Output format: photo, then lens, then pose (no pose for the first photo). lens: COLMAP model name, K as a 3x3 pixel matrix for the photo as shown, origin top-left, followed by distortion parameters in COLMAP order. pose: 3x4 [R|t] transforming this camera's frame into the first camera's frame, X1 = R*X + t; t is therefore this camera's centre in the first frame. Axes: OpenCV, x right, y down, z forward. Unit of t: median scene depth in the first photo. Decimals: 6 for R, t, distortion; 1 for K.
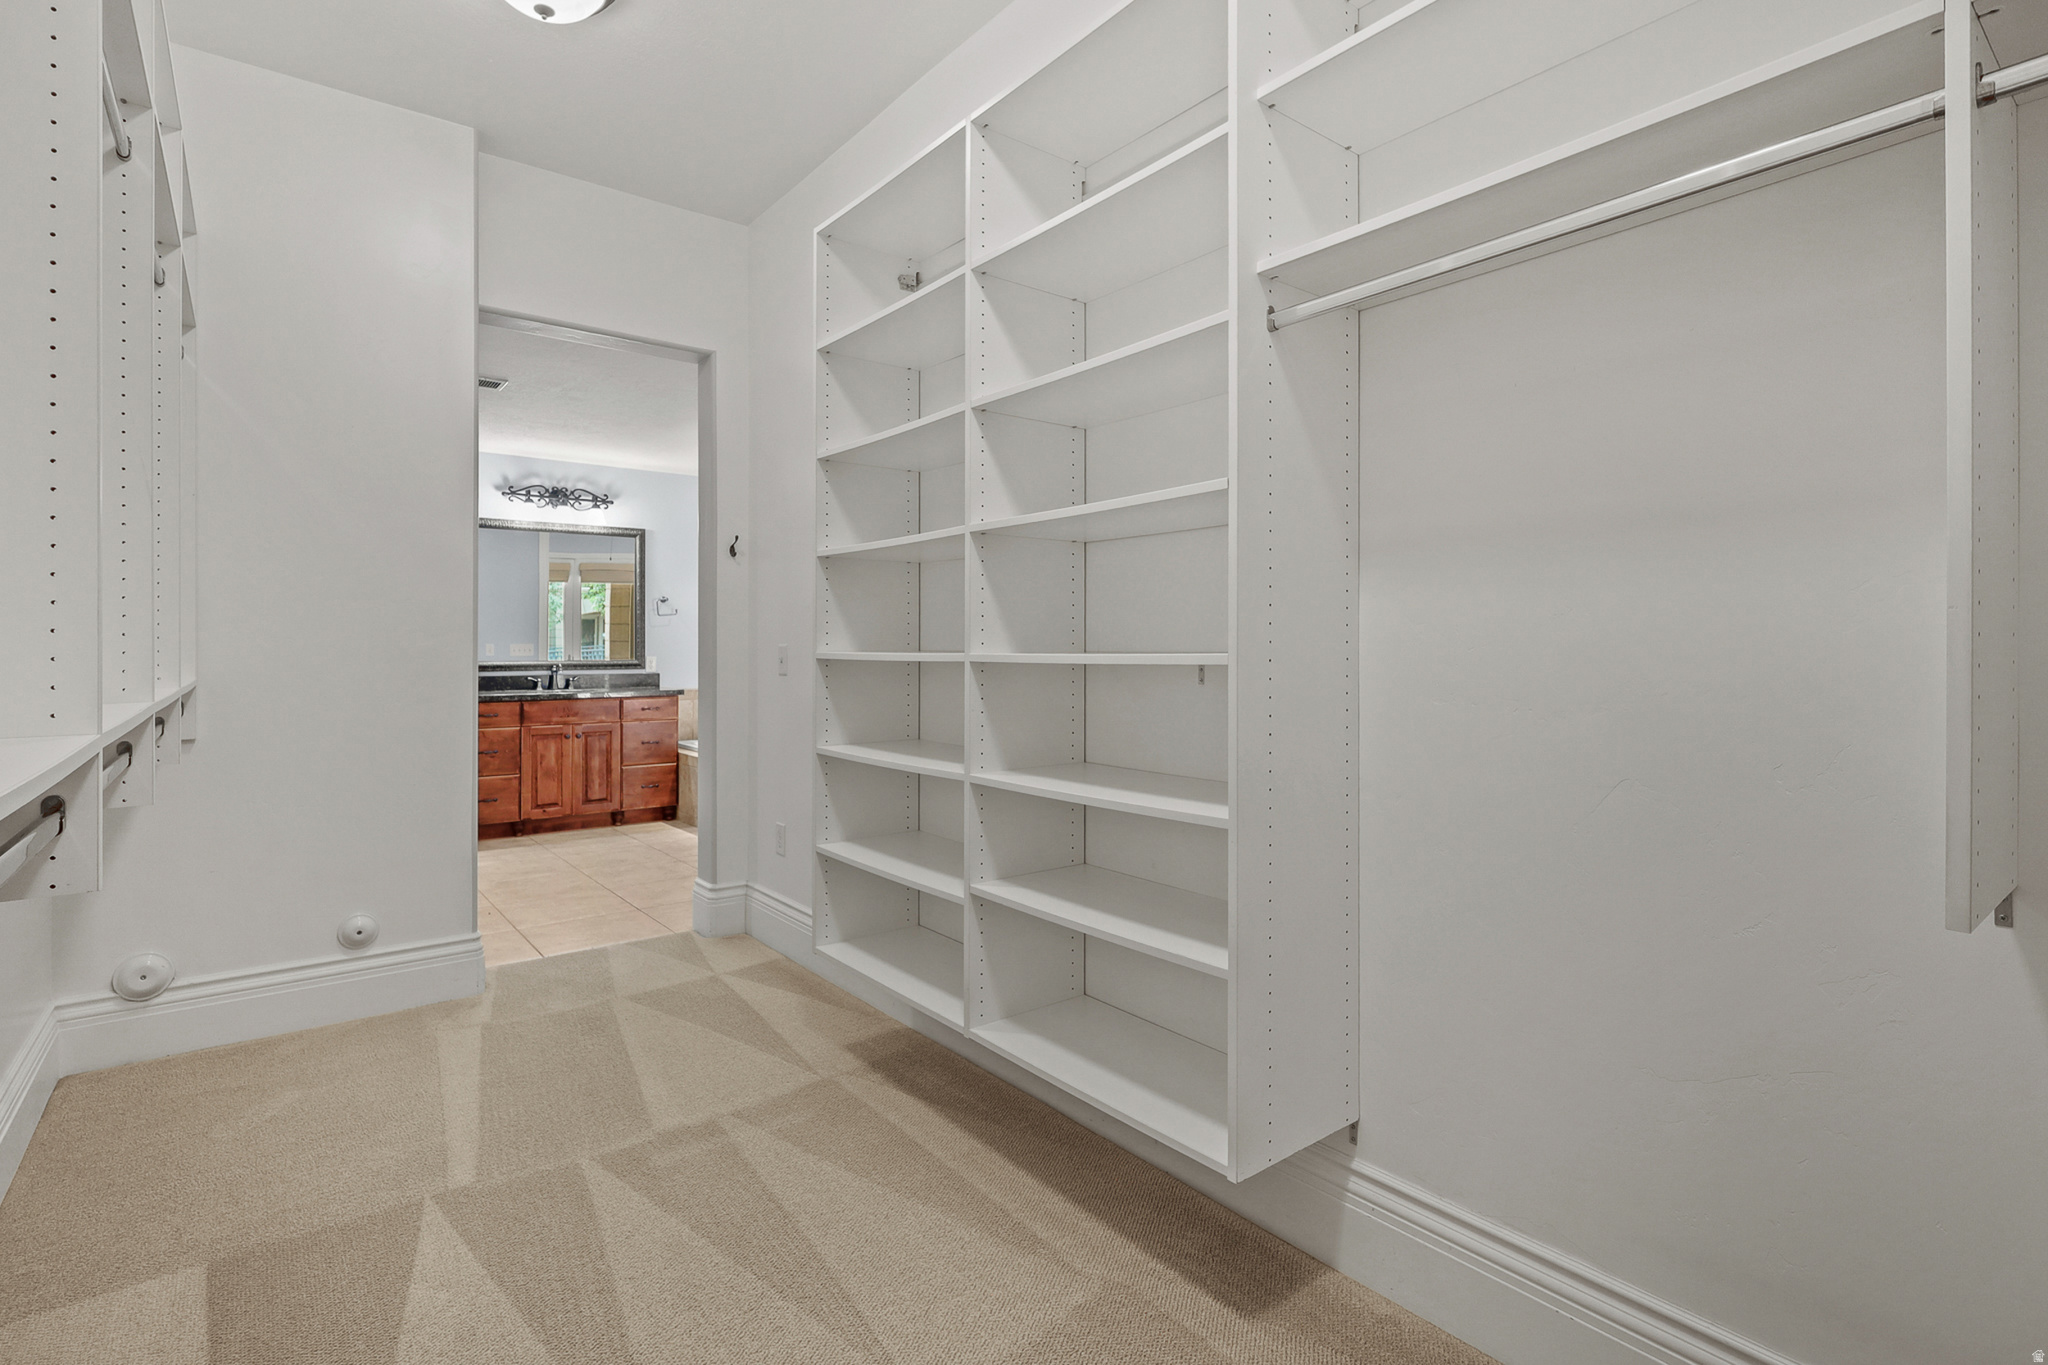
lens RADIAL K [[956.1, 0, 1023.5], [0, 956.1, 648.1], [0, 0, 1]] dist [-0.042707, 0.000053]
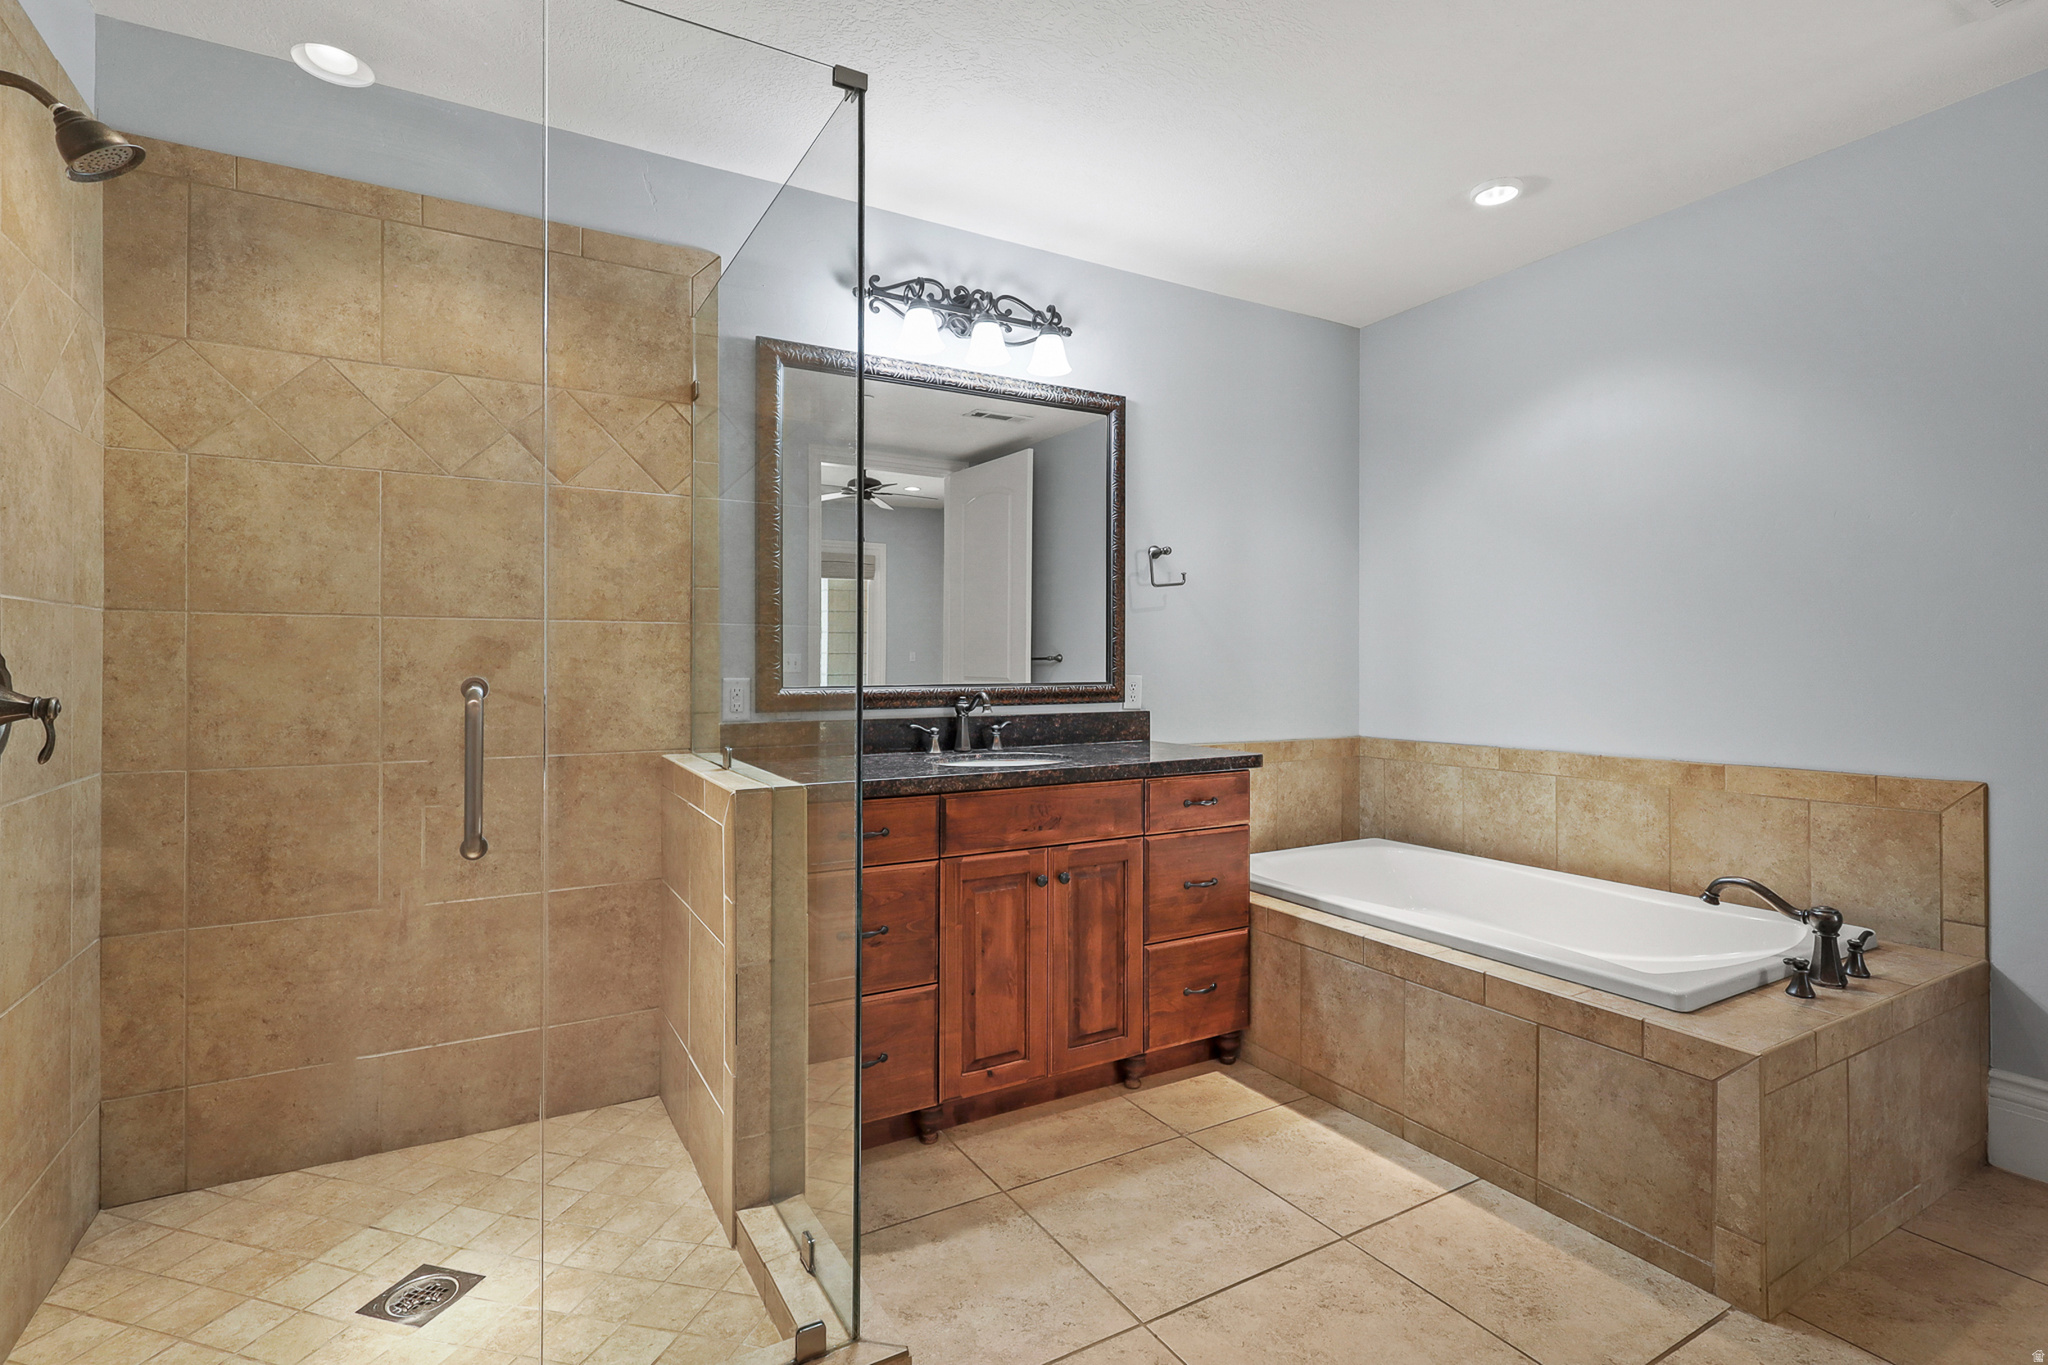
lens RADIAL K [[967.7, 0, 1020.3], [0, 967.7, 661.4], [0, 0, 1]] dist [-0.001381, 0.000000]
pose [[0.988913, 0.001740, -0.148487, -0.420078], [-0.001854, 0.999998, -0.000627, 0.003069], [0.148486, 0.000895, 0.988914, 0.586952]]
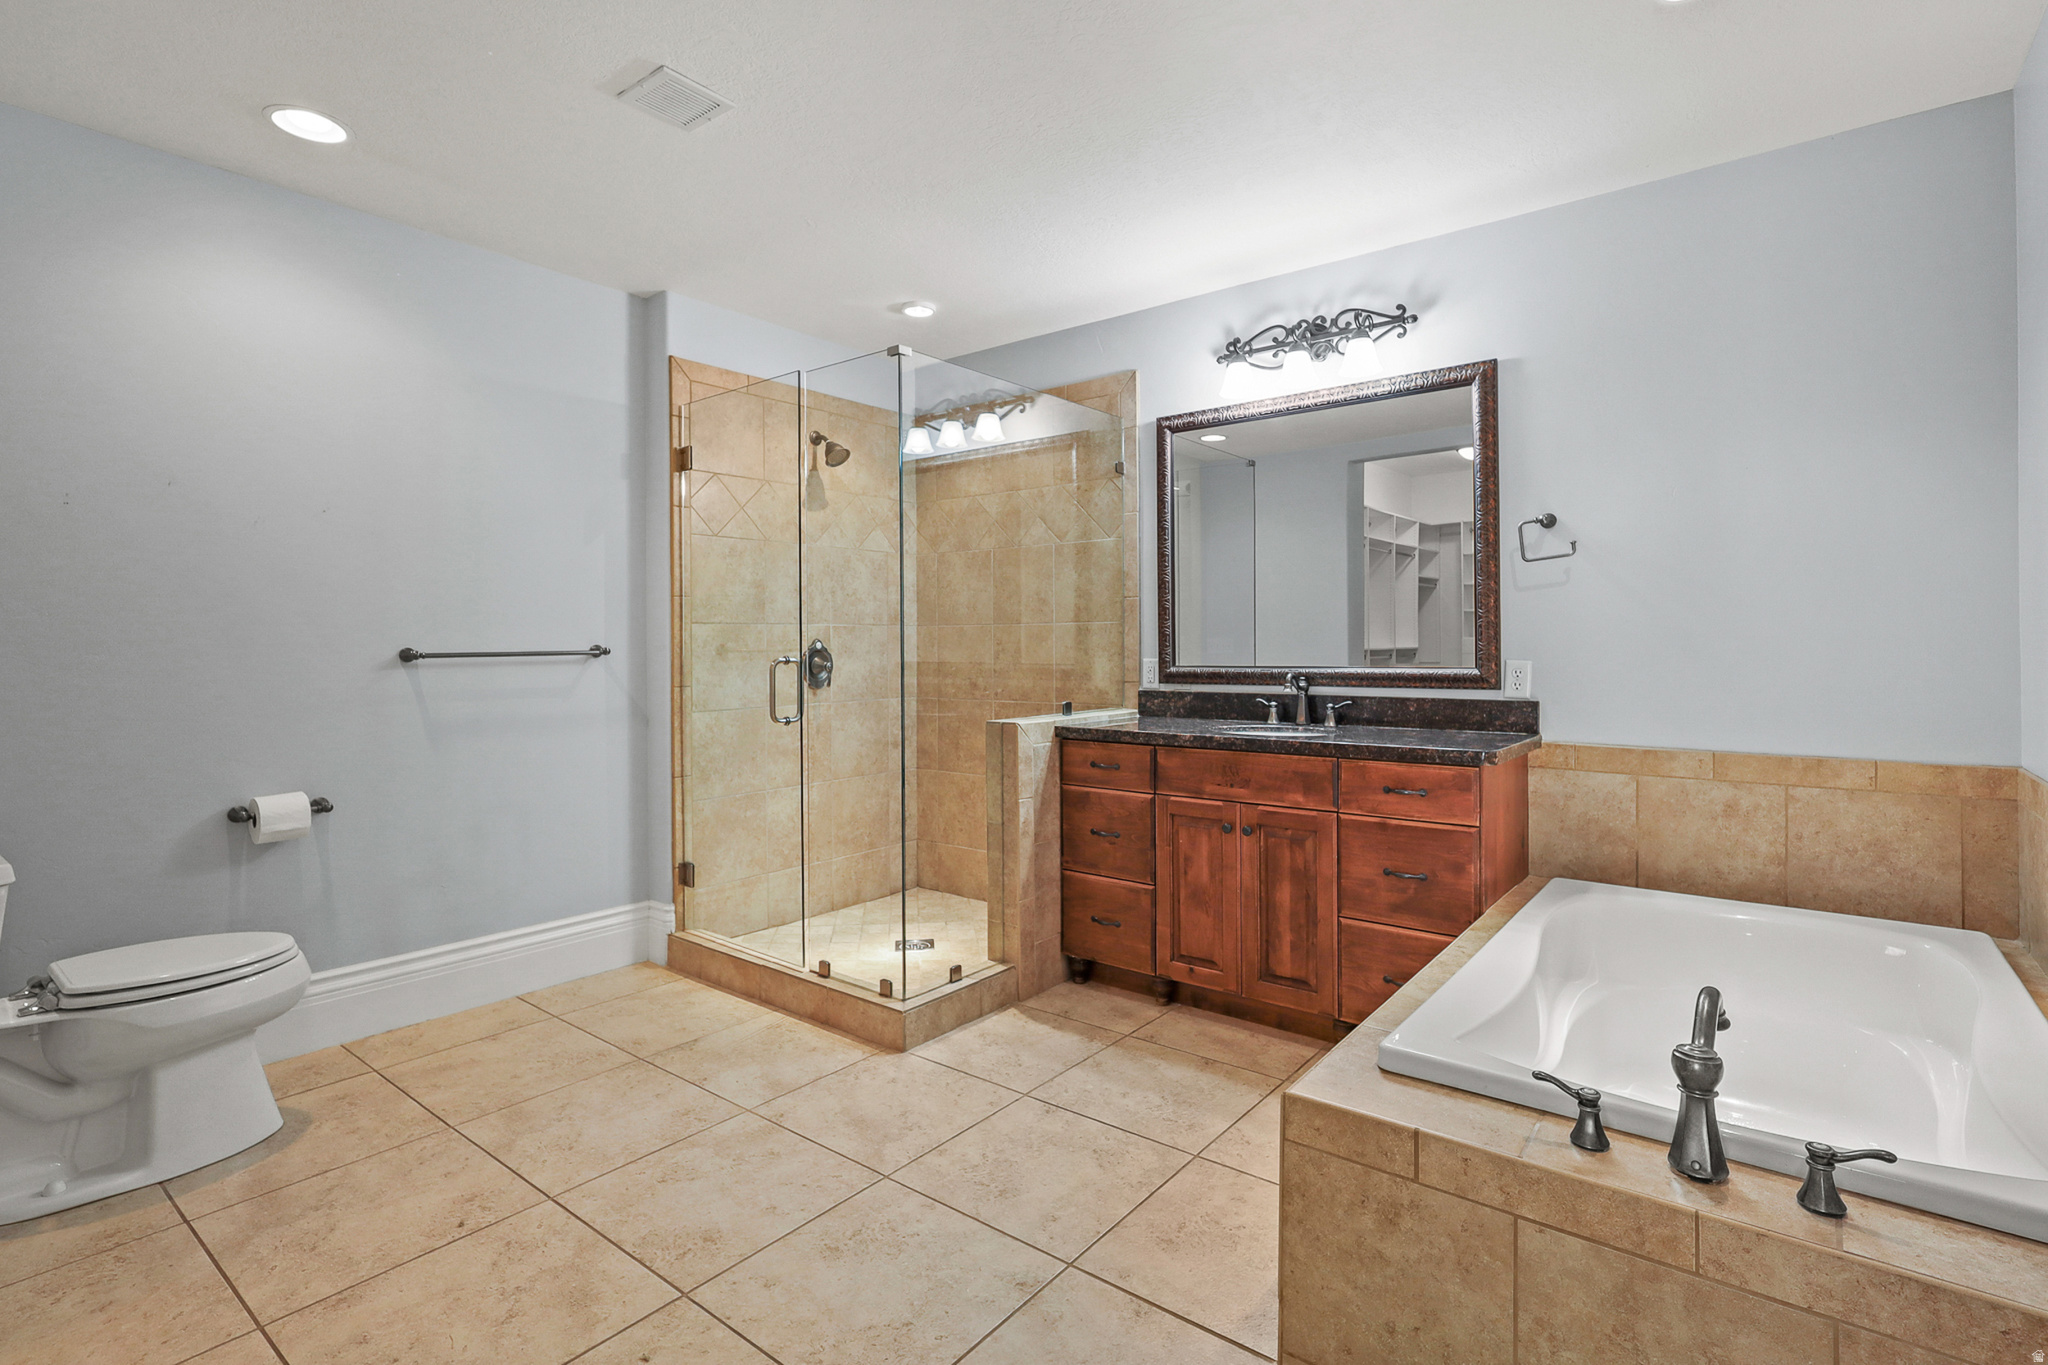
lens RADIAL K [[975.2, 0, 1030.3], [0, 975.2, 640.4], [0, 0, 1]] dist [-0.002100, 0.000051]
pose [[0.230618, -0.004716, -0.973033, -0.026938], [0.005392, 0.999979, -0.003569, 0.000518], [0.973029, -0.004423, 0.230639, 0.770862]]
